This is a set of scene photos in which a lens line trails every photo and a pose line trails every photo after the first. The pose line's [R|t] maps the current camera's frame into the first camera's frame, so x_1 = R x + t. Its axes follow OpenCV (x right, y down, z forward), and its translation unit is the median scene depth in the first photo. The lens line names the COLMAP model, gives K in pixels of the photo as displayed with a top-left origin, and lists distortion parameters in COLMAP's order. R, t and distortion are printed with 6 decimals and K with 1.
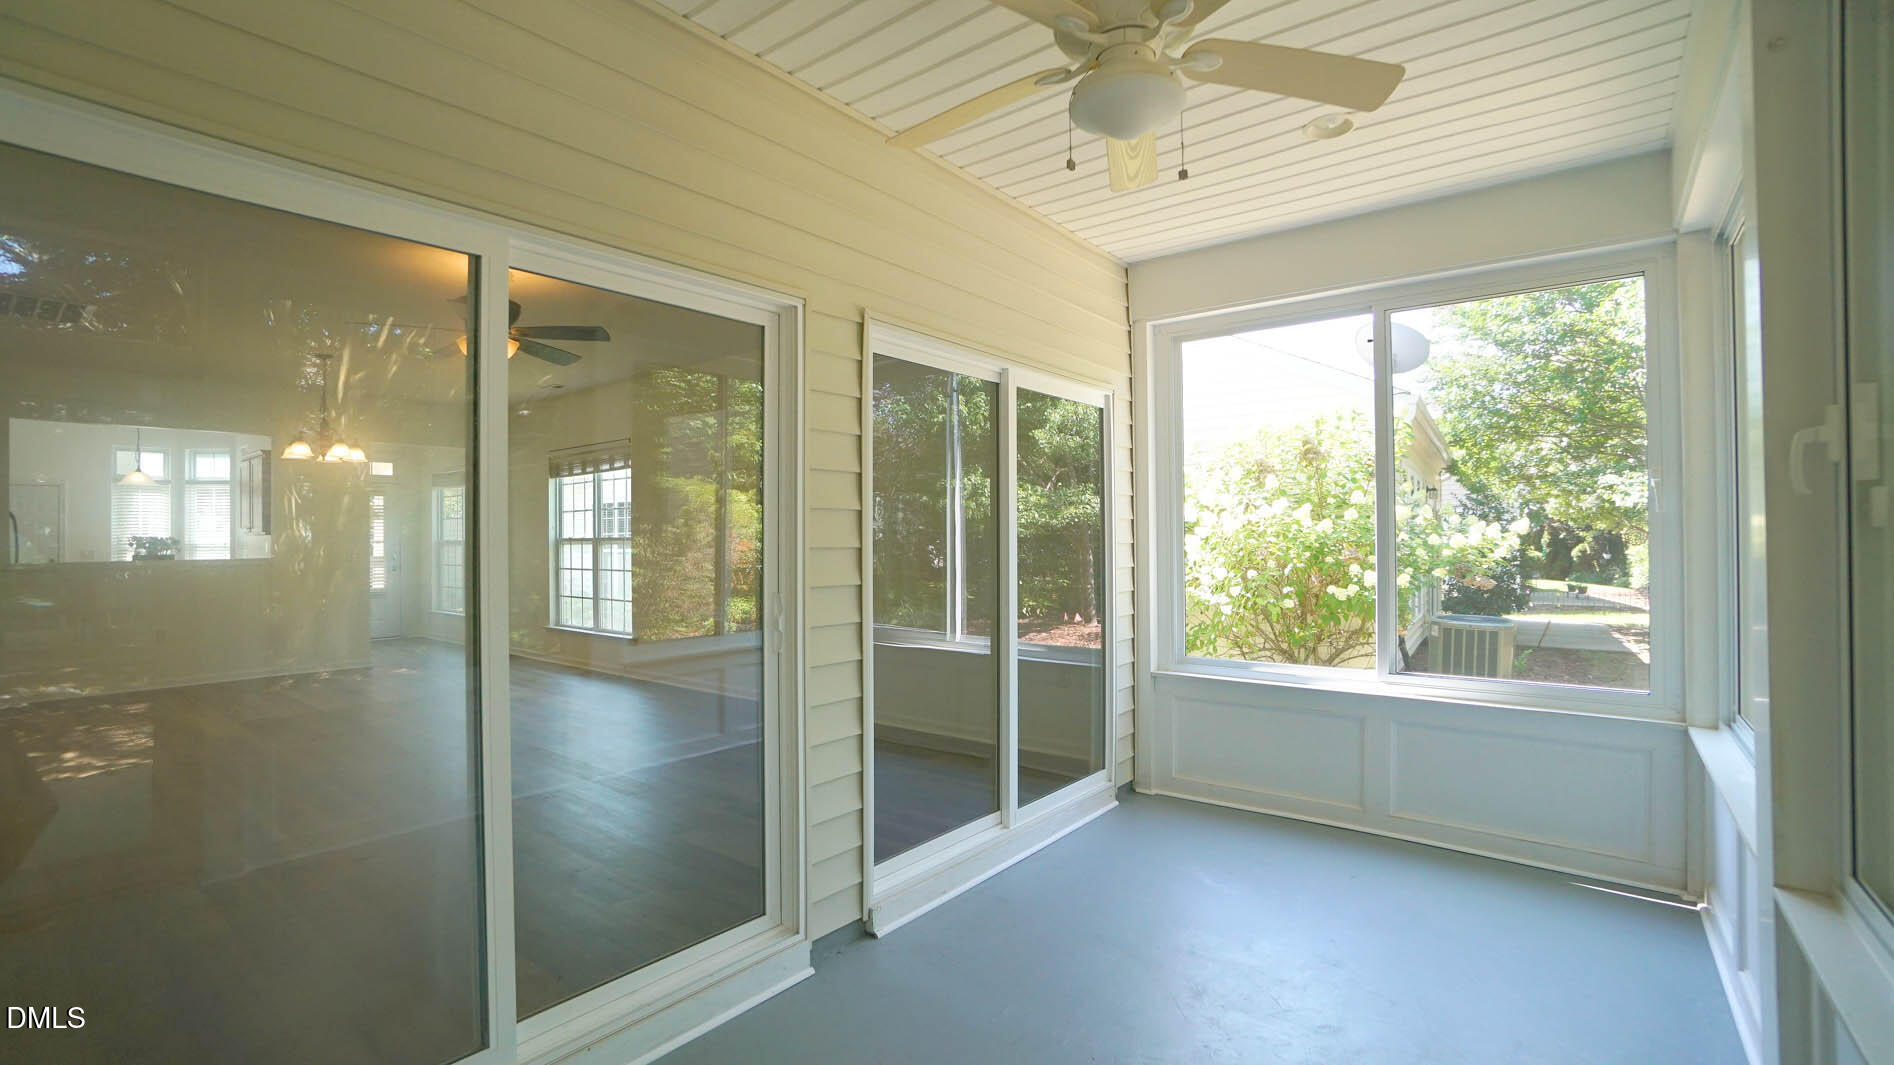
lens RADIAL K [[836.9, 0, 955.4], [0, 836.9, 532.5], [0, 0, 1]] dist [-0.050518, 0.015627]
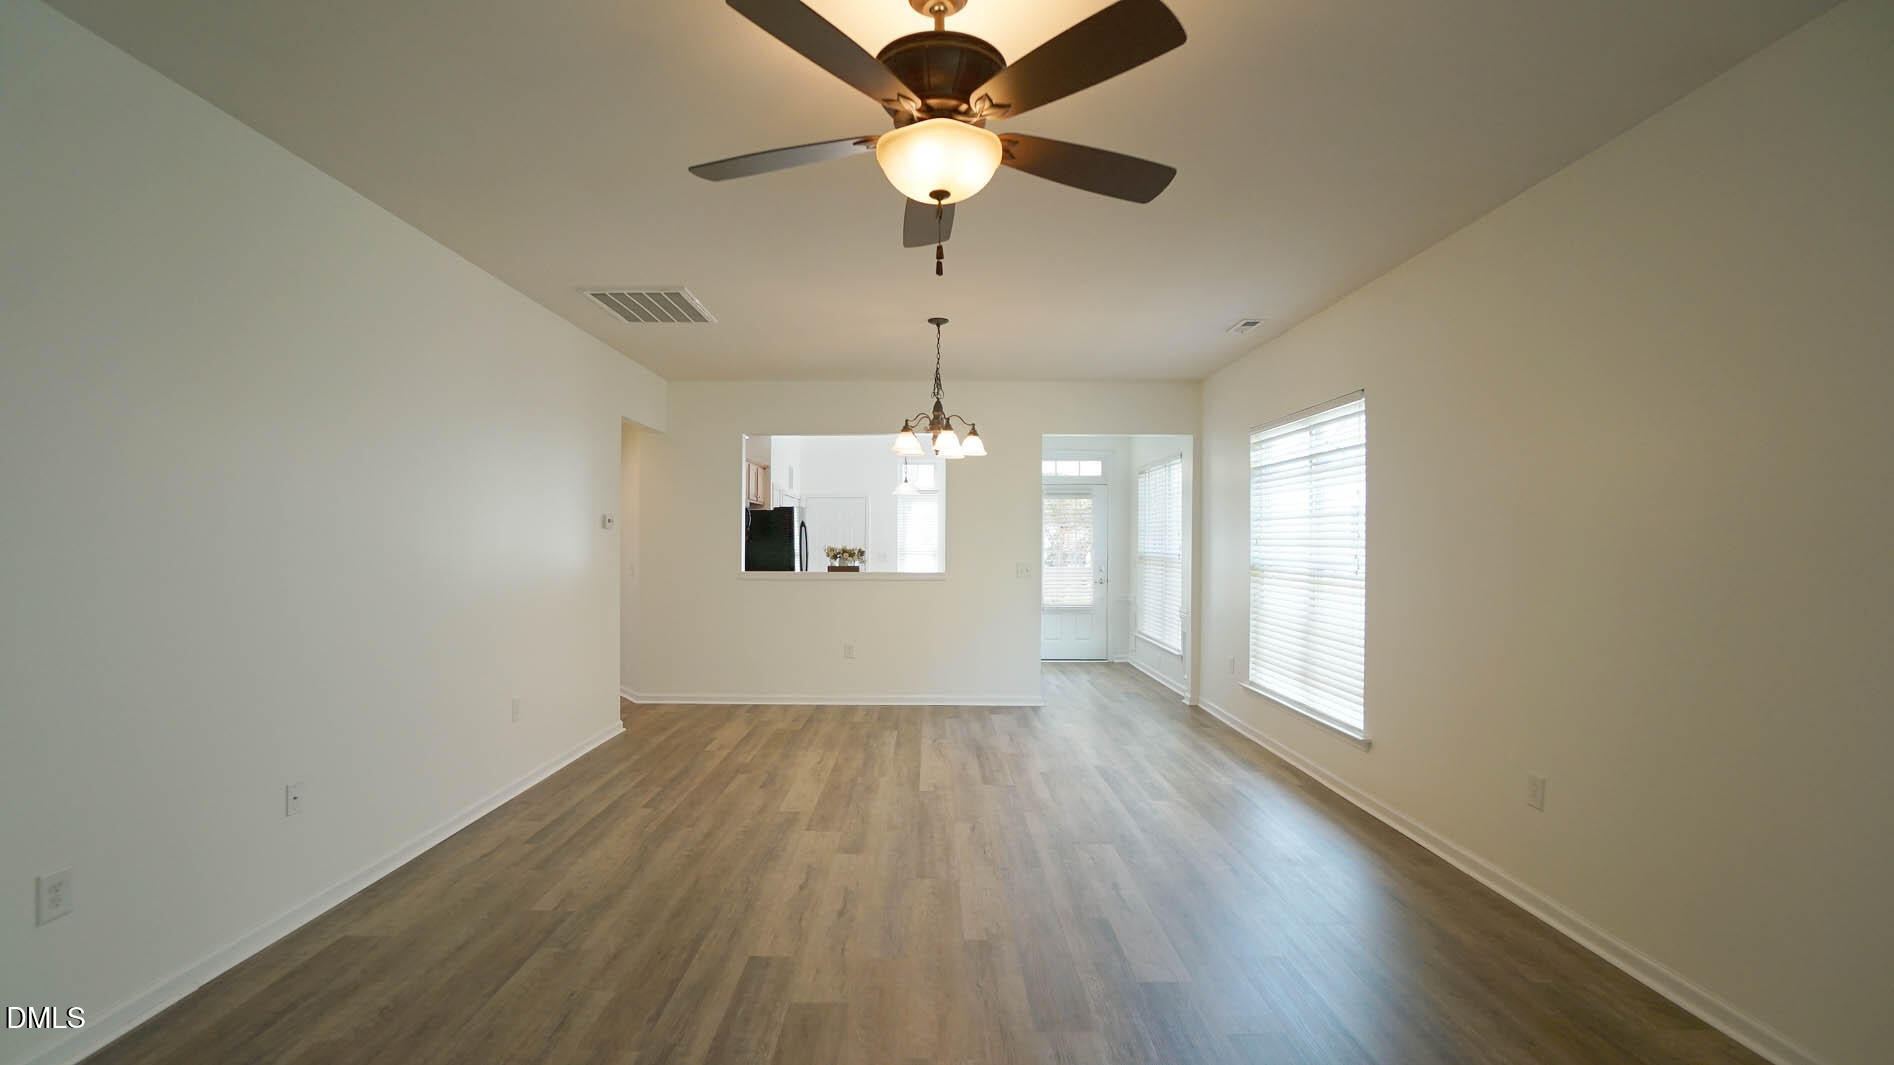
lens RADIAL K [[836.9, 0, 920.4], [0, 836.9, 536.2], [0, 0, 1]] dist [-0.050518, 0.015627]
pose [[0.606685, 0.004406, -0.794930, -0.122024], [0.000705, 0.999981, 0.006081, -0.012115], [0.794942, -0.004250, 0.606671, 0.401984]]
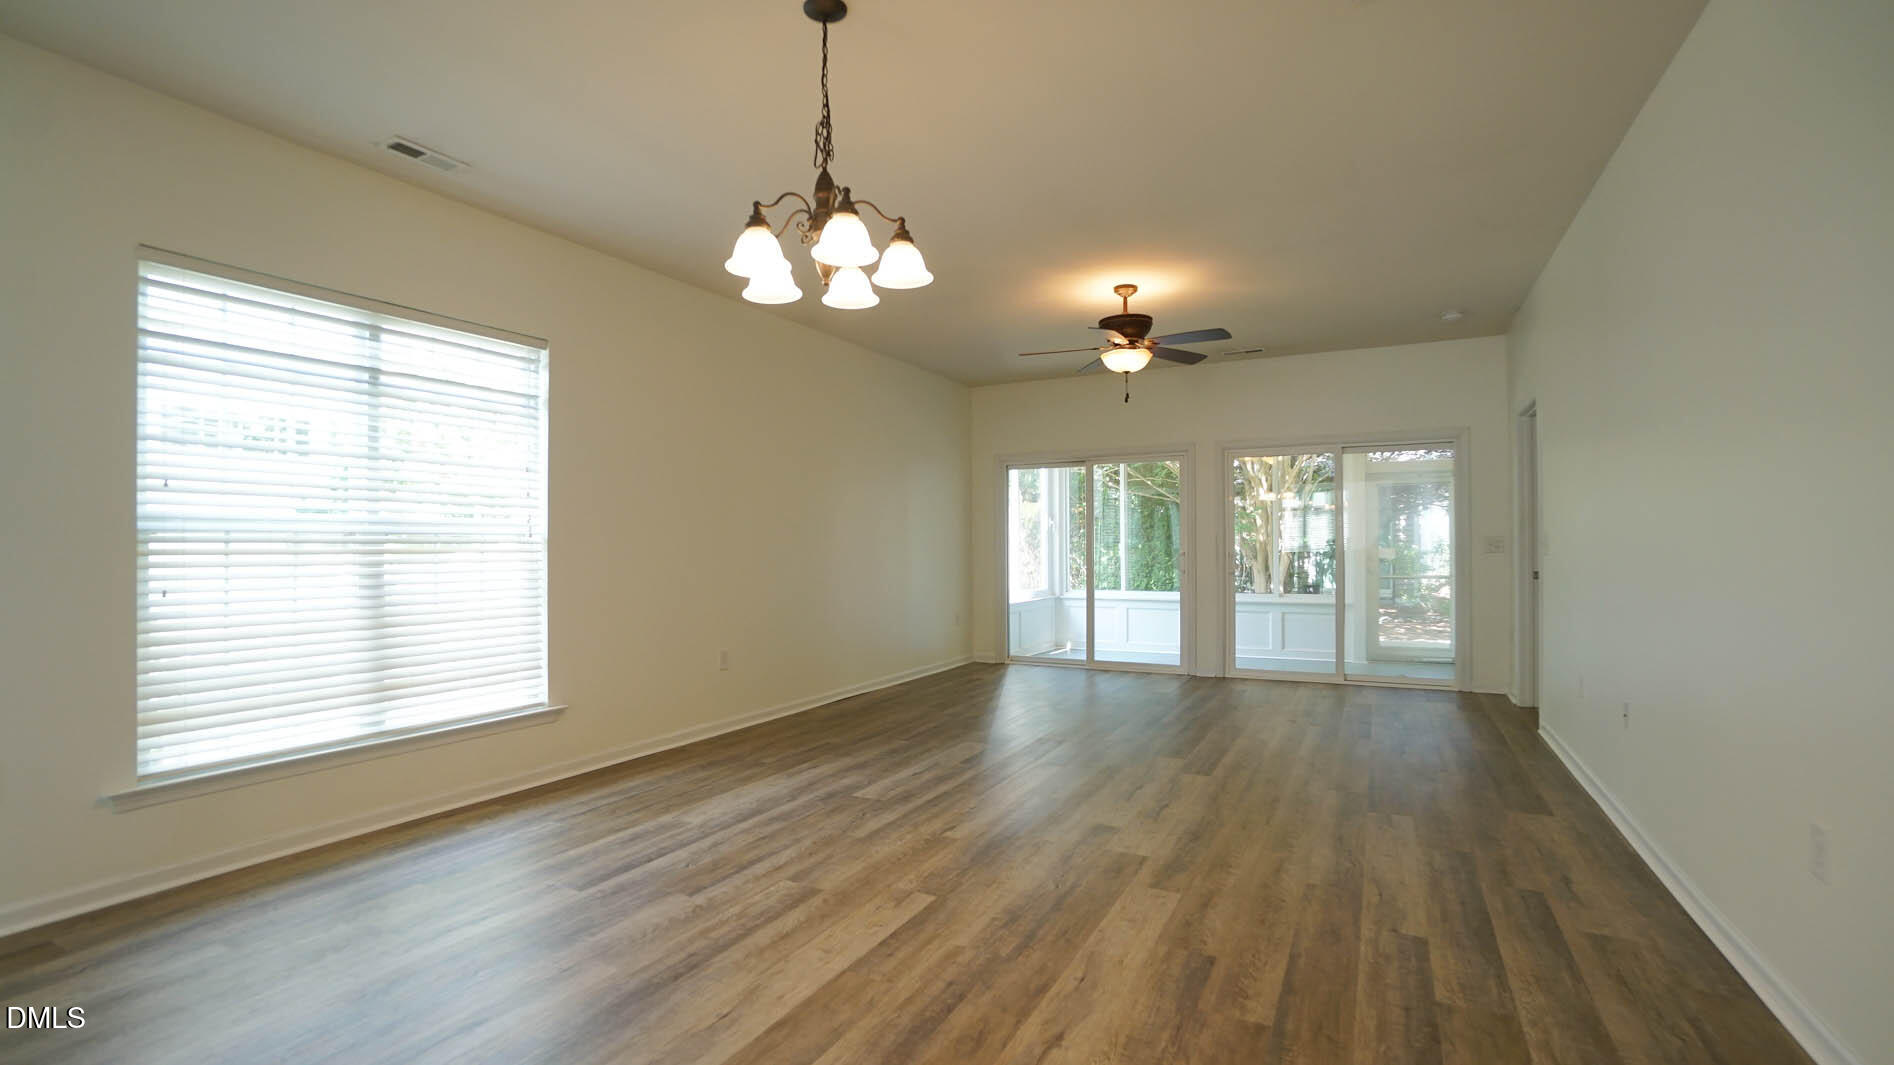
lens RADIAL K [[836.9, 0, 933.9], [0, 836.9, 537.9], [0, 0, 1]] dist [-0.050518, 0.015627]
pose [[-0.167109, 0.017258, 0.985787, -0.888840], [-0.004509, 0.999823, -0.018268, 0.024083], [-0.985928, -0.007498, -0.167001, 0.794095]]
